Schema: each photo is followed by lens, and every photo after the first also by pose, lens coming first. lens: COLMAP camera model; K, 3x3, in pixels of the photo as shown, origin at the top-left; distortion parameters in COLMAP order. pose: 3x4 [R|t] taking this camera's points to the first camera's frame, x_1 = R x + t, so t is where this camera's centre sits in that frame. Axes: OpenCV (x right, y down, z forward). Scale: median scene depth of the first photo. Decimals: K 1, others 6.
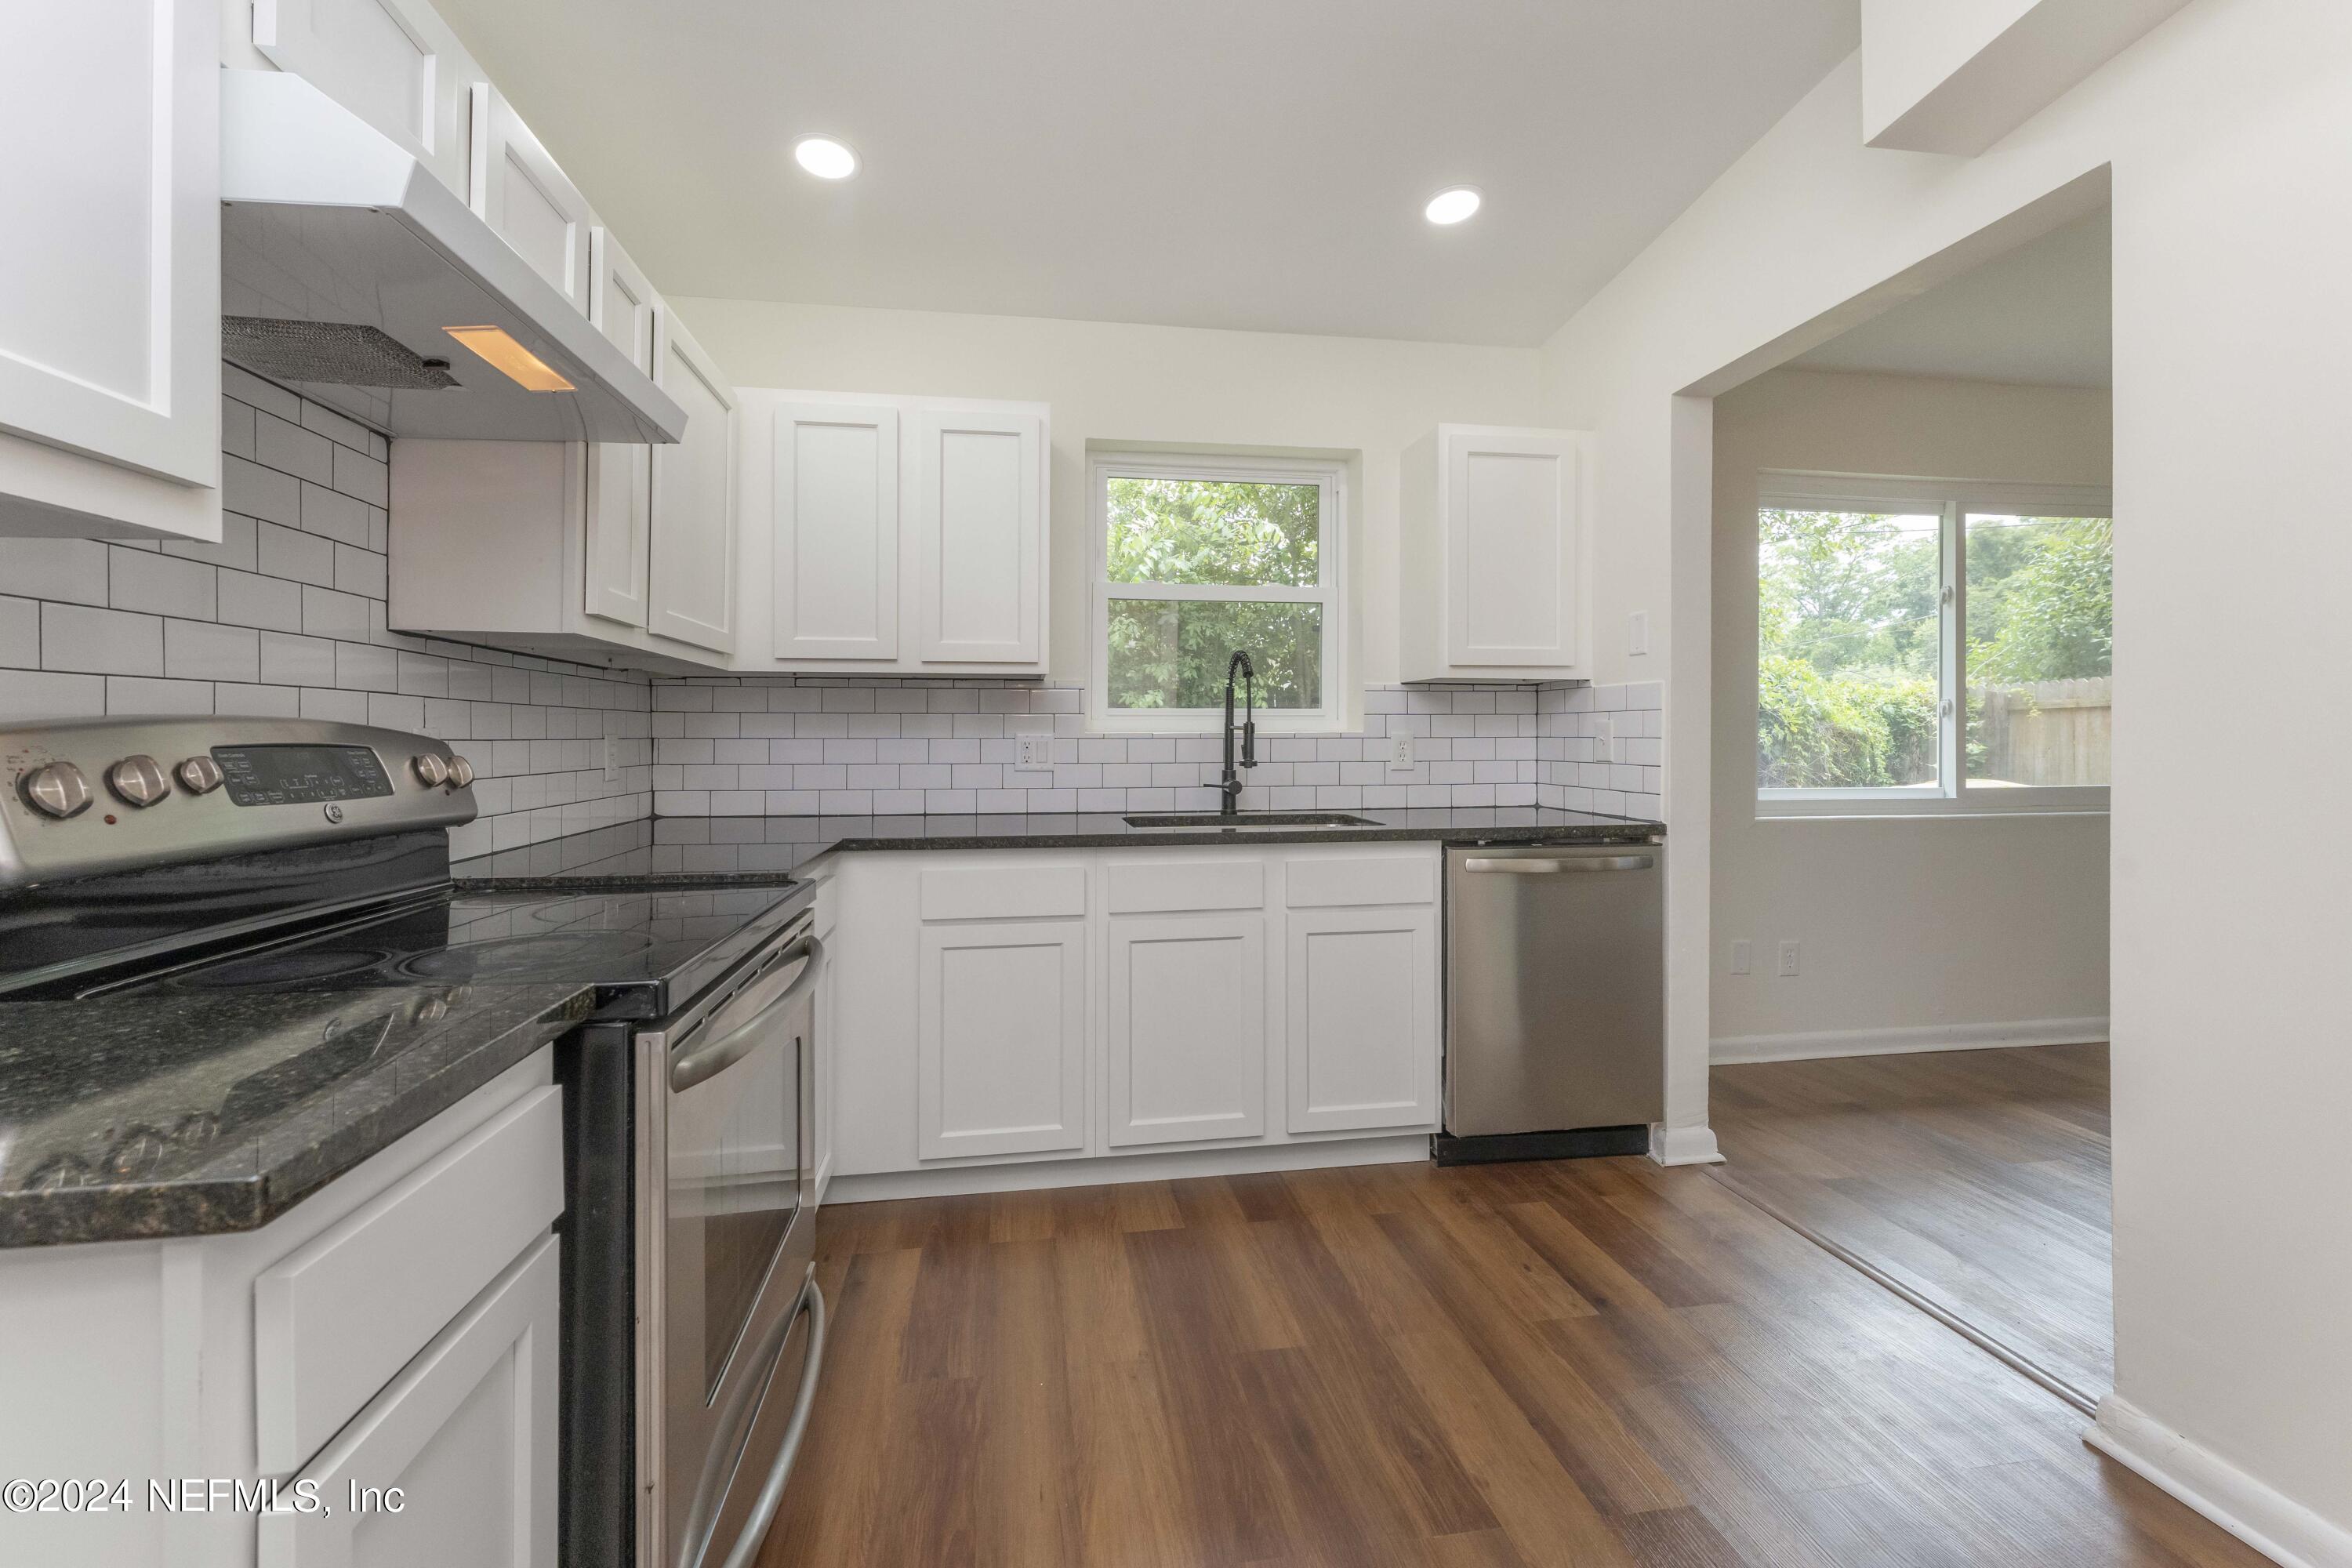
lens RADIAL K [[948.9, 0, 1167.2], [0, 948.9, 755.2], [0, 0, 1]] dist [0.000882, 0.000133]
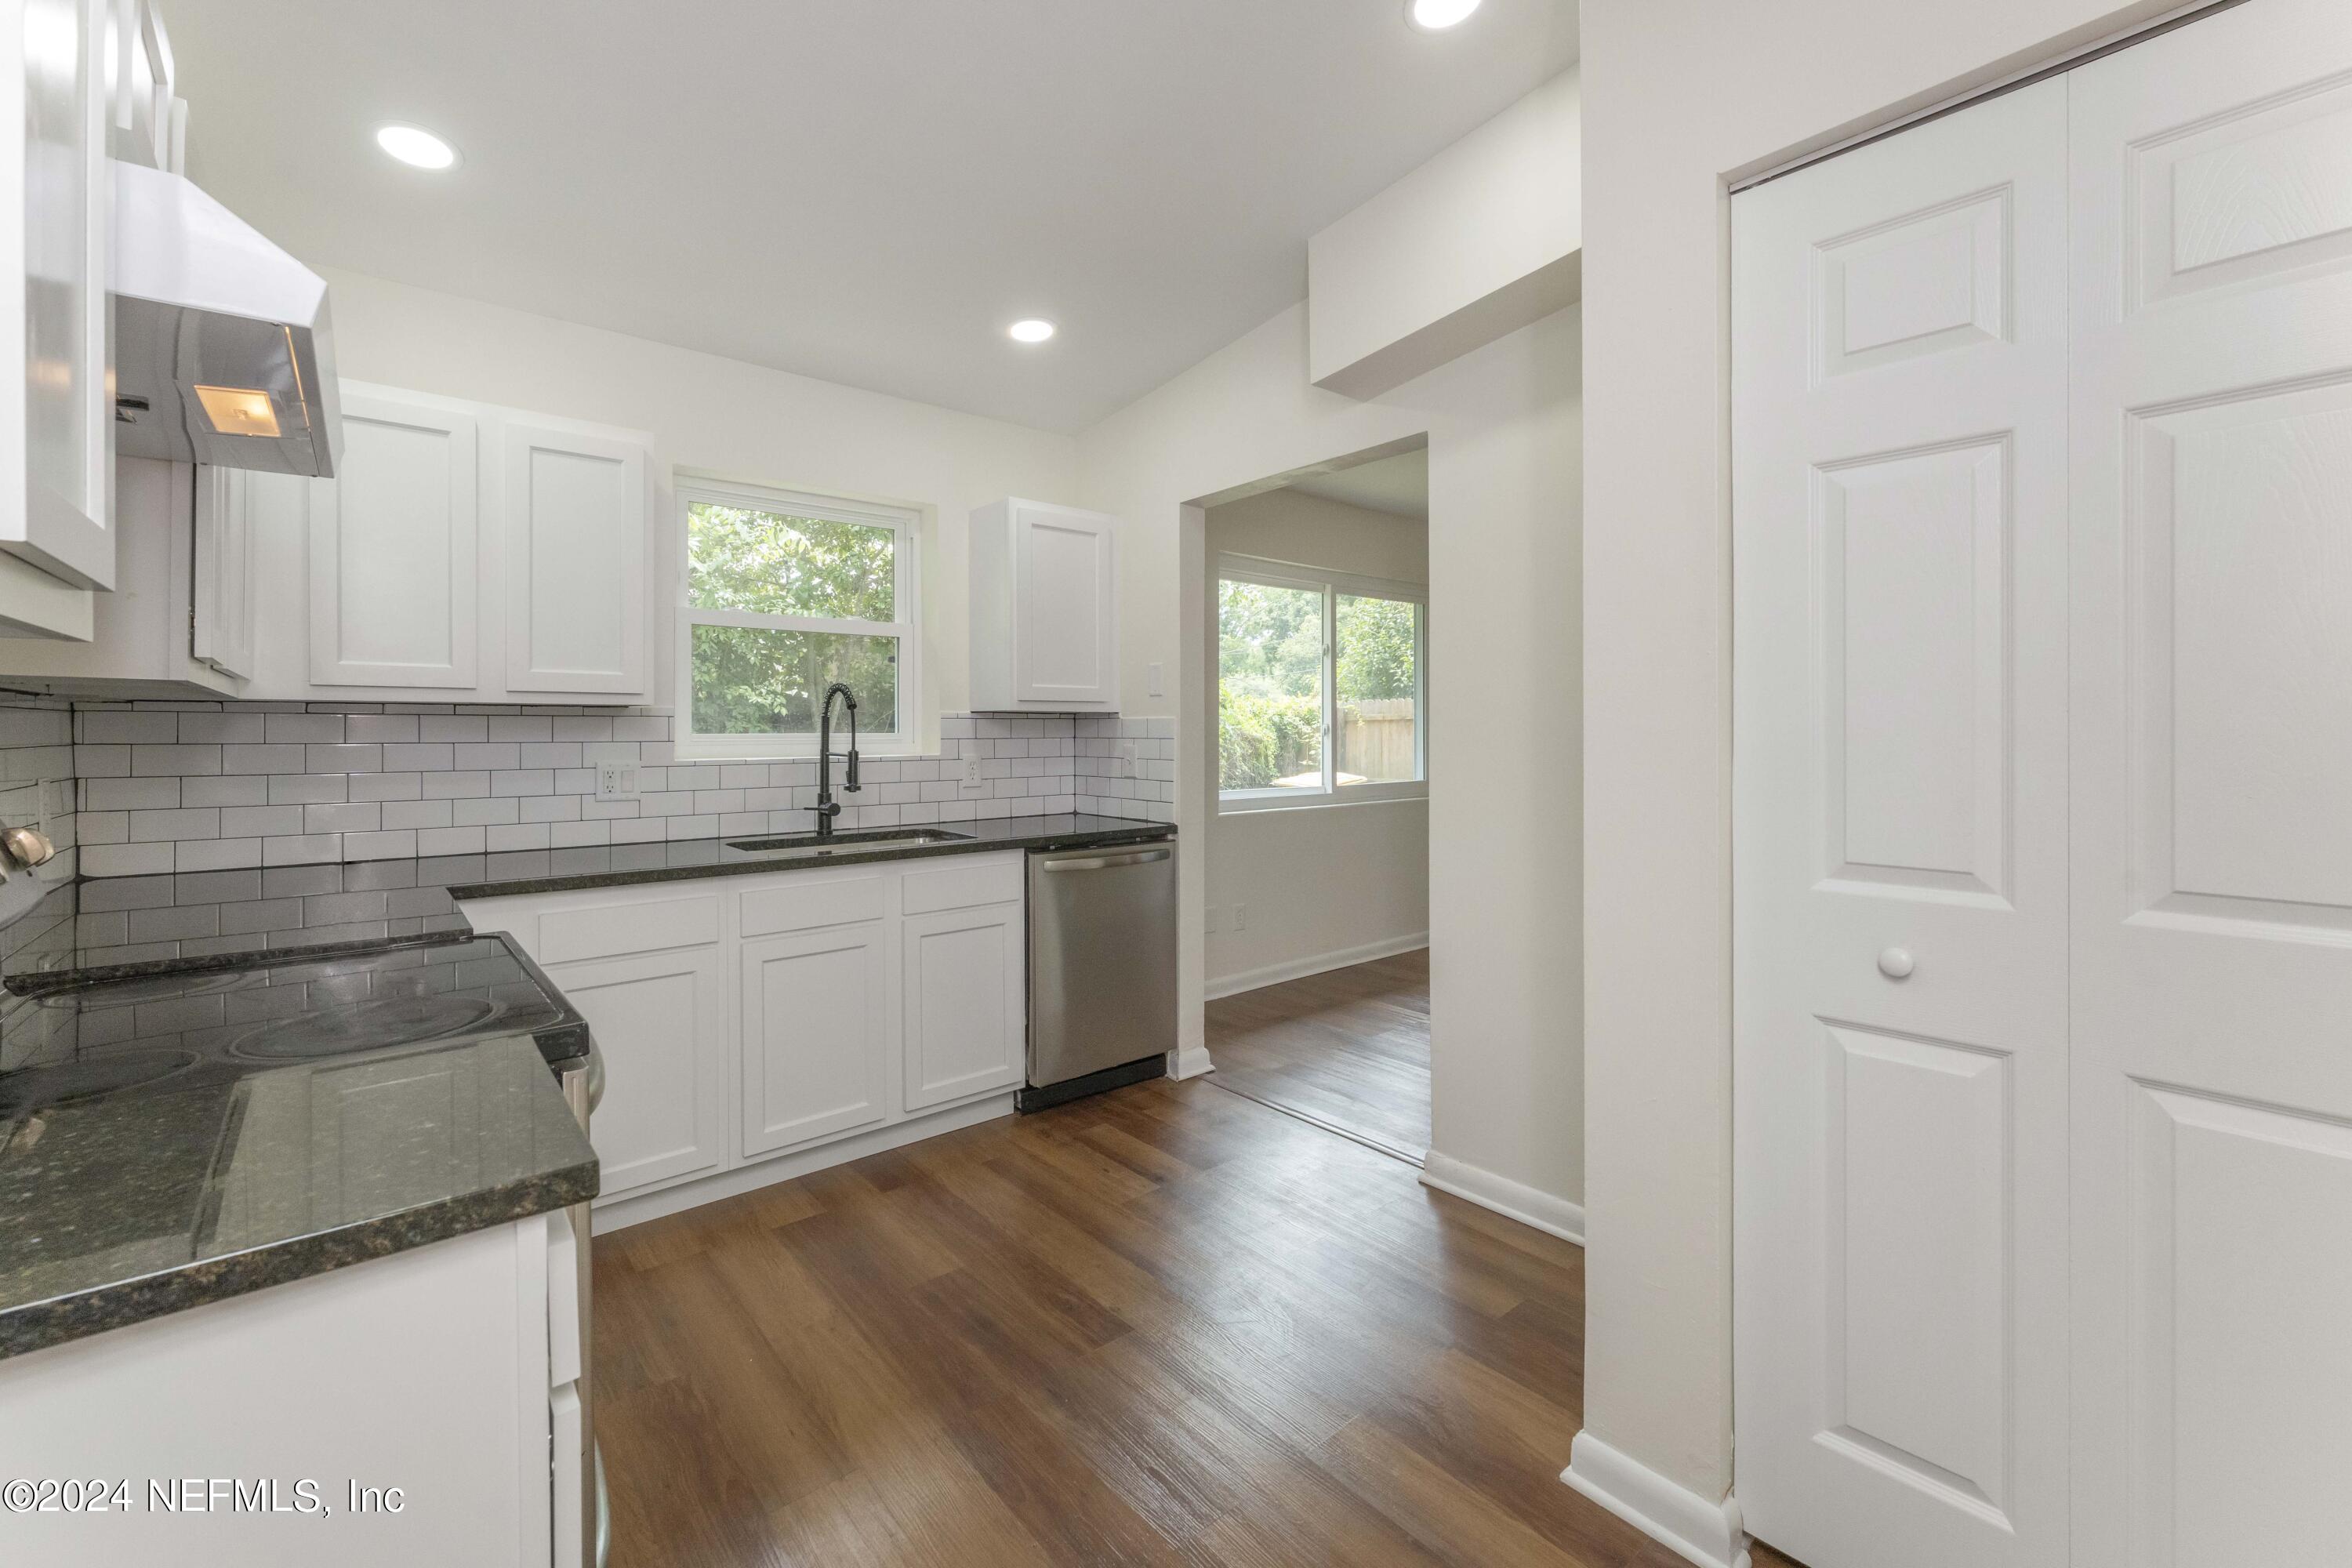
lens RADIAL K [[970.6, 0, 1155.0], [0, 970.6, 760.1], [0, 0, 1]] dist [-0.000782, -0.000048]
pose [[0.855520, -0.015143, 0.517548, -0.200484], [0.009175, 0.999859, 0.014087, -0.037126], [-0.517689, -0.007303, 0.855538, -0.144117]]
